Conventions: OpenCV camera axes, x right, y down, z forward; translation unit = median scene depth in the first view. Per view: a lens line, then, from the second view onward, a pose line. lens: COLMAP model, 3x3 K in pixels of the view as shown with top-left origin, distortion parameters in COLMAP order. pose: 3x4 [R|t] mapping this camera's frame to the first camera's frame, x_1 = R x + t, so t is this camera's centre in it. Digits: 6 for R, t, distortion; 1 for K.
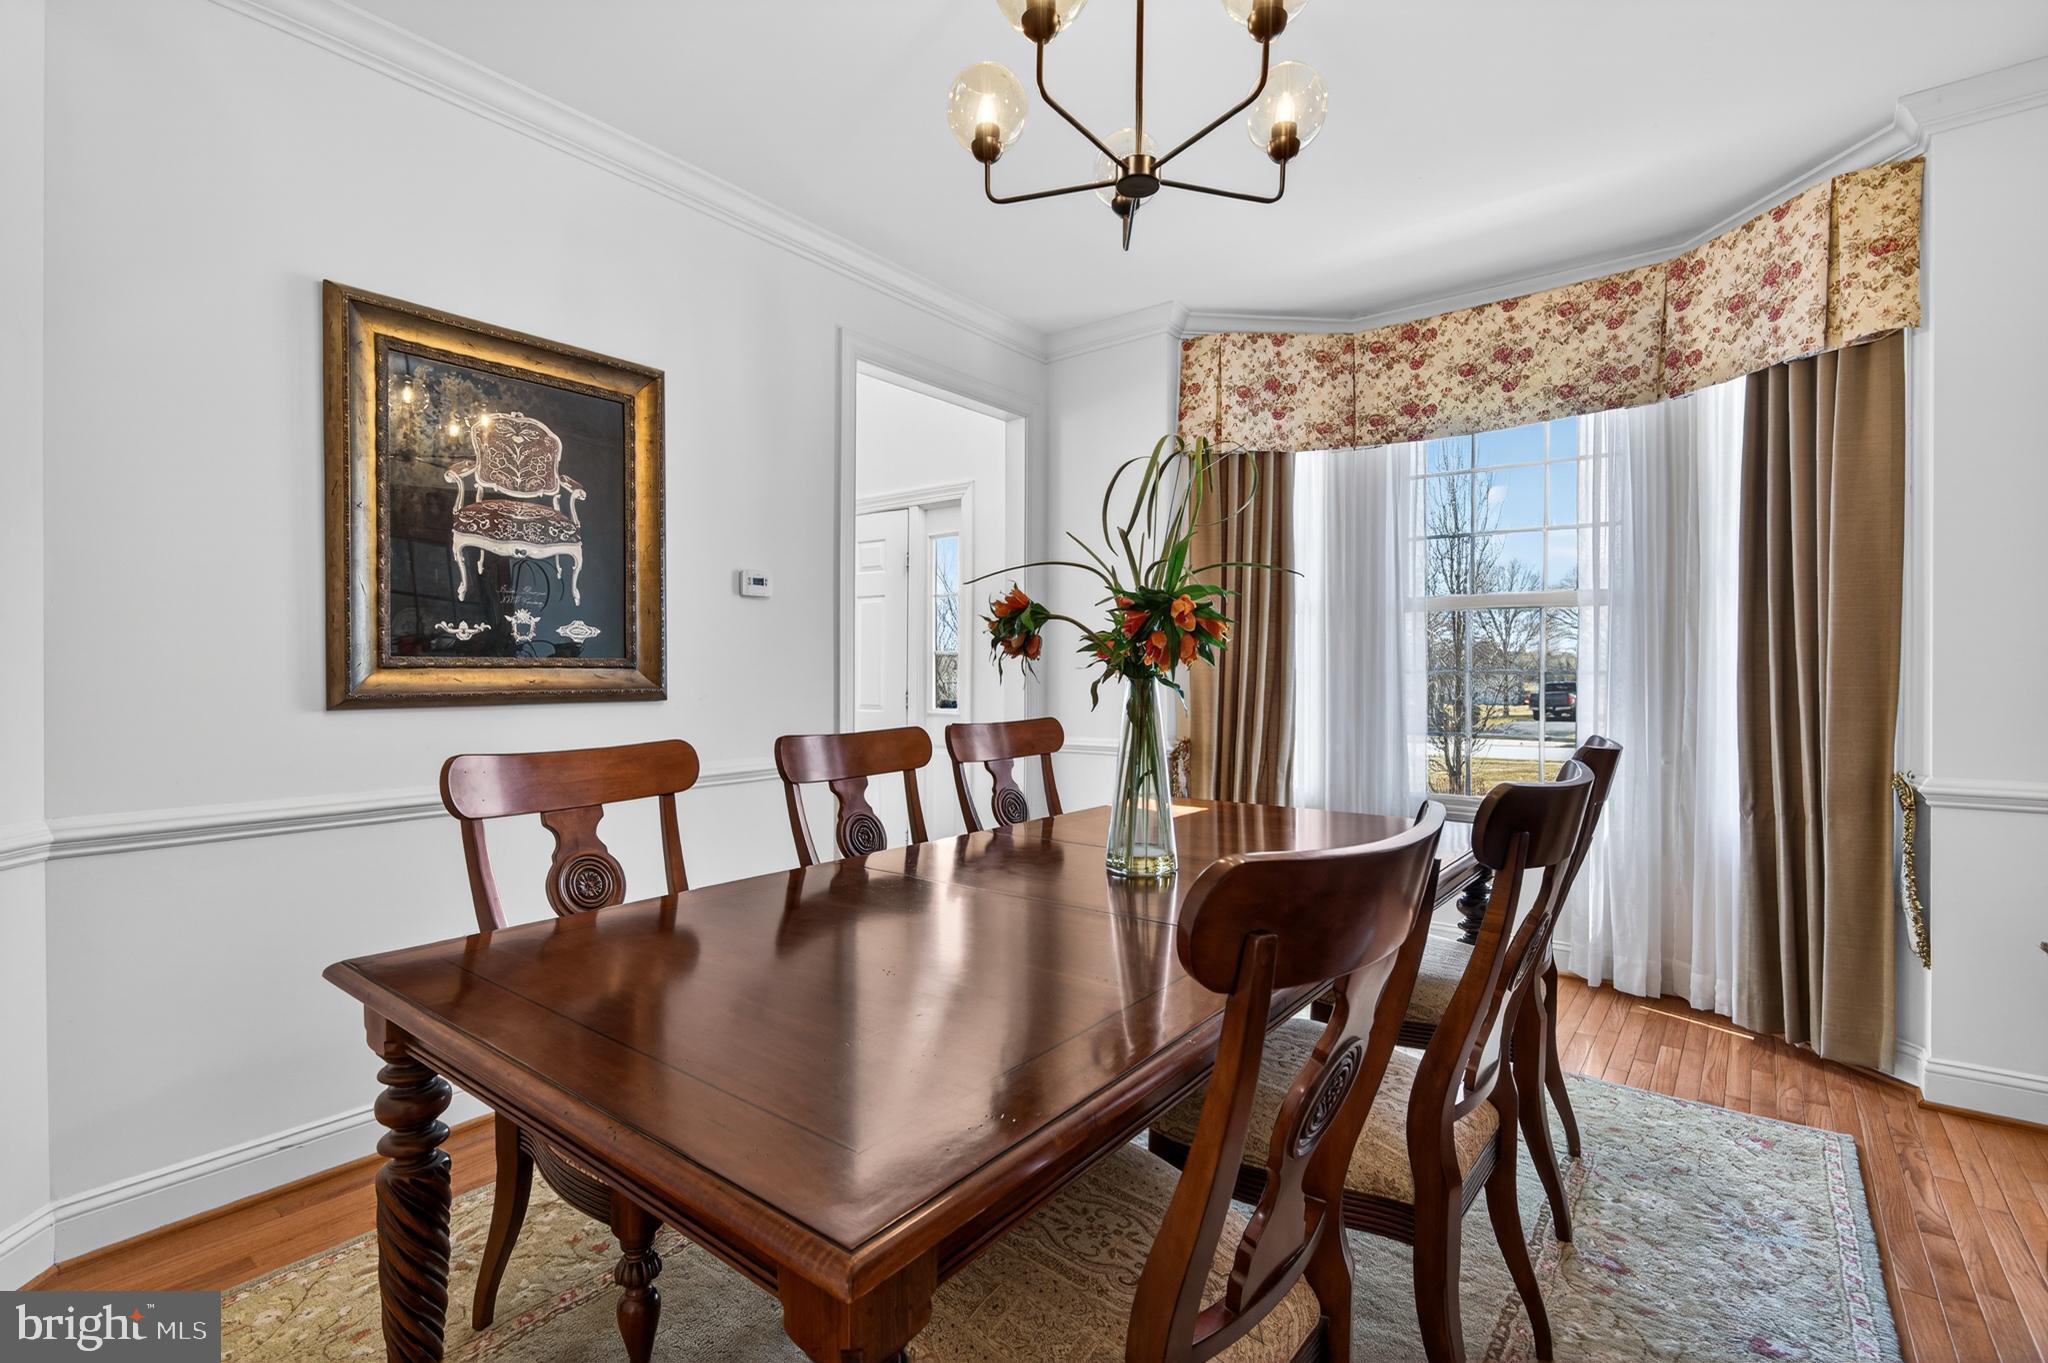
lens RADIAL K [[929.2, 0, 1027.5], [0, 929.2, 687.3], [0, 0, 1]] dist [-0.000807, -0.003577]
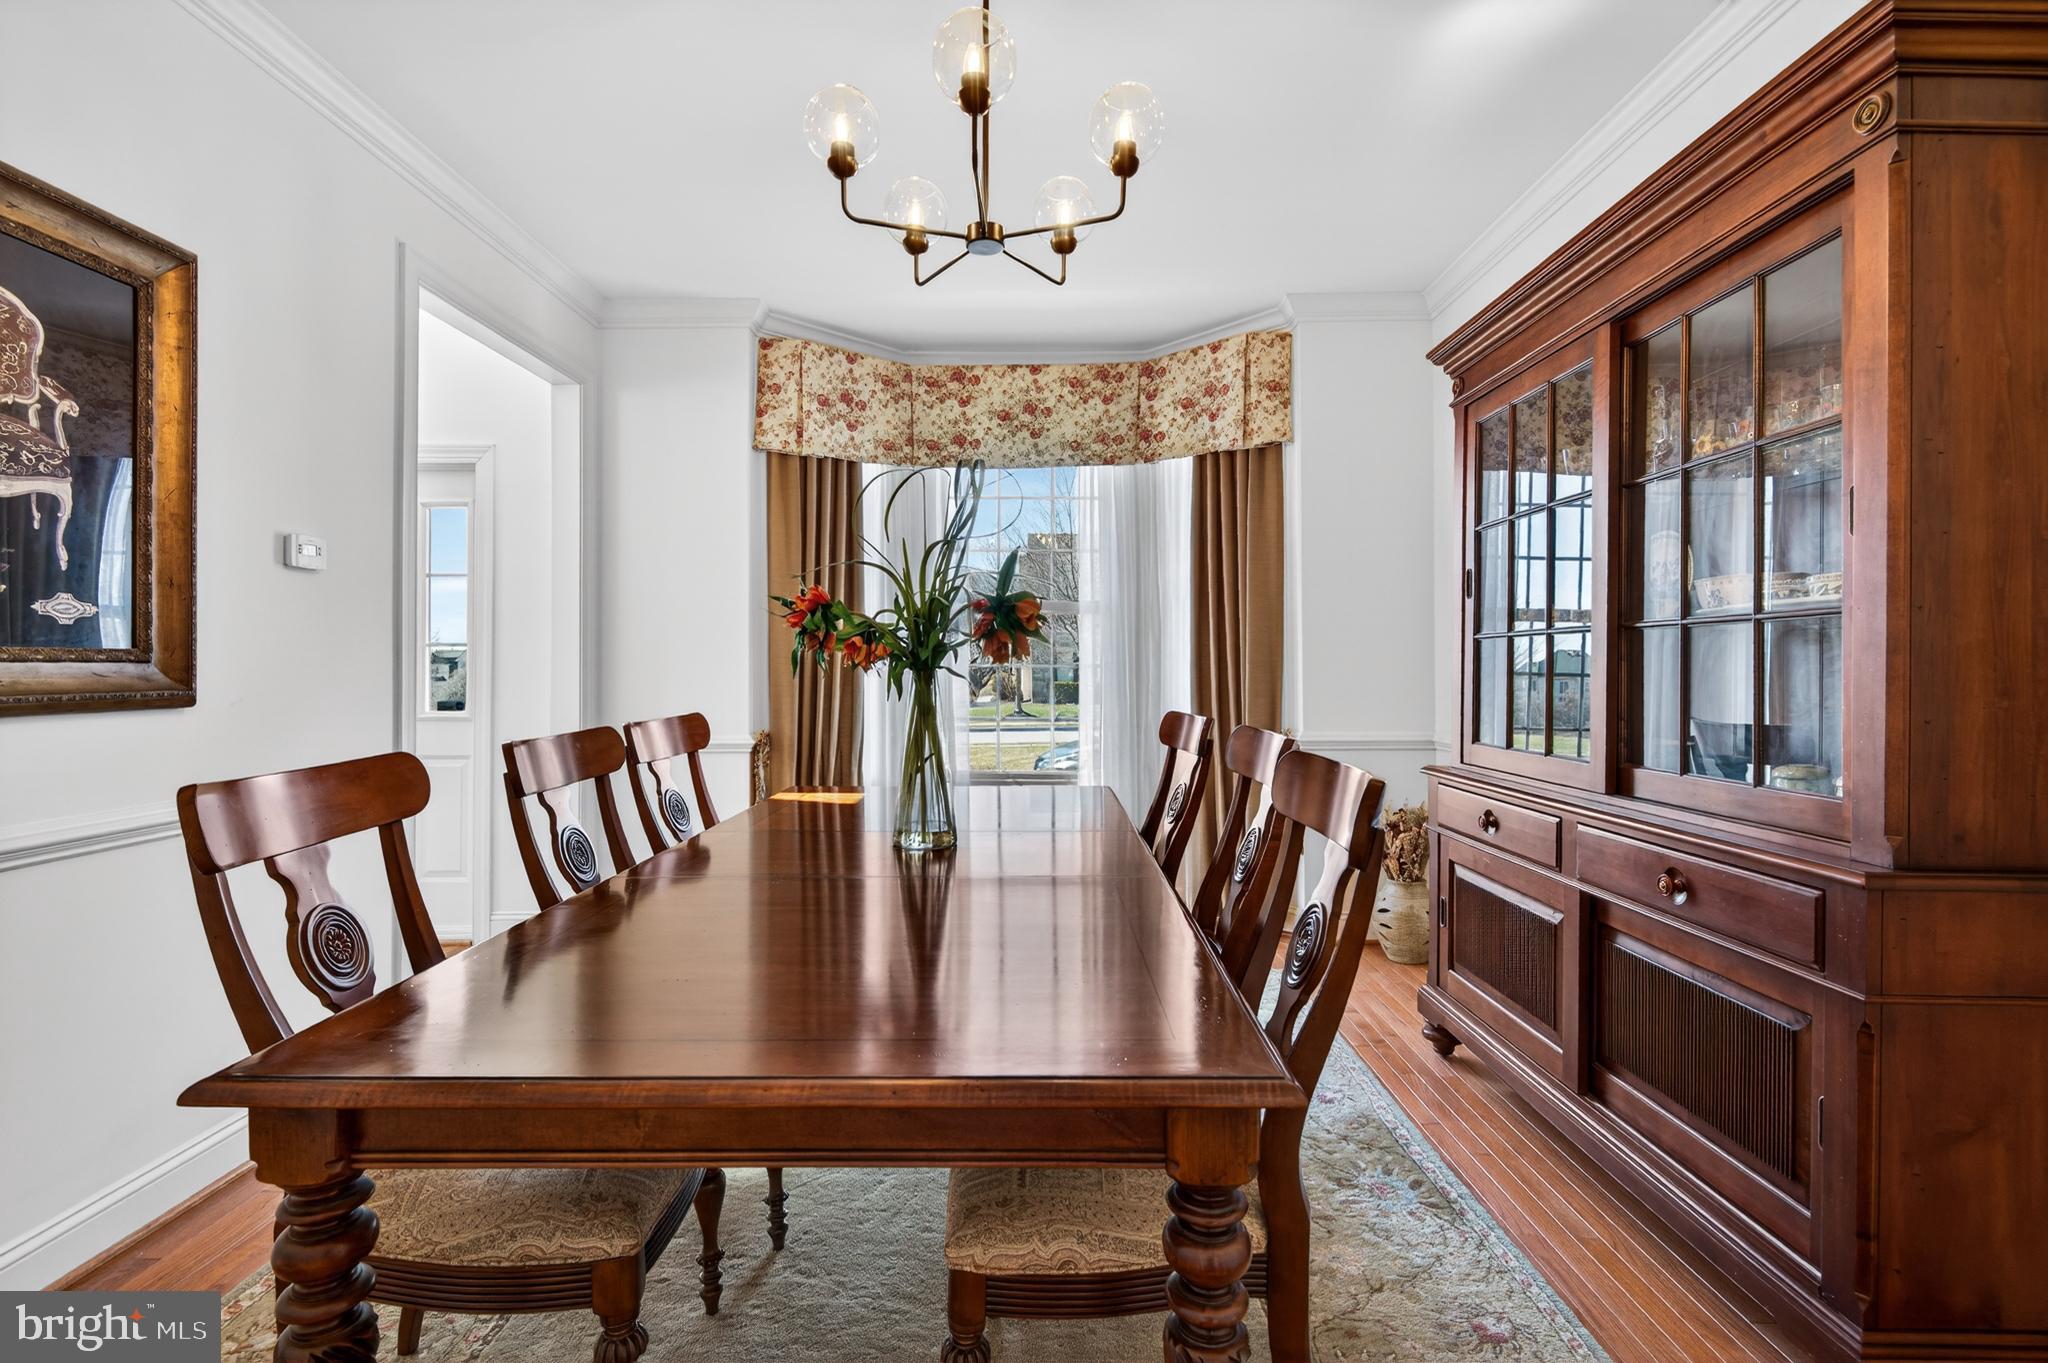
lens RADIAL K [[929.2, 0, 1034.2], [0, 929.2, 667.9], [0, 0, 1]] dist [-0.000807, -0.003577]
pose [[0.790774, -0.004420, 0.612093, -0.257888], [0.012982, 0.999870, -0.009550, -0.000740], [-0.611971, 0.015498, 0.790728, 0.025292]]
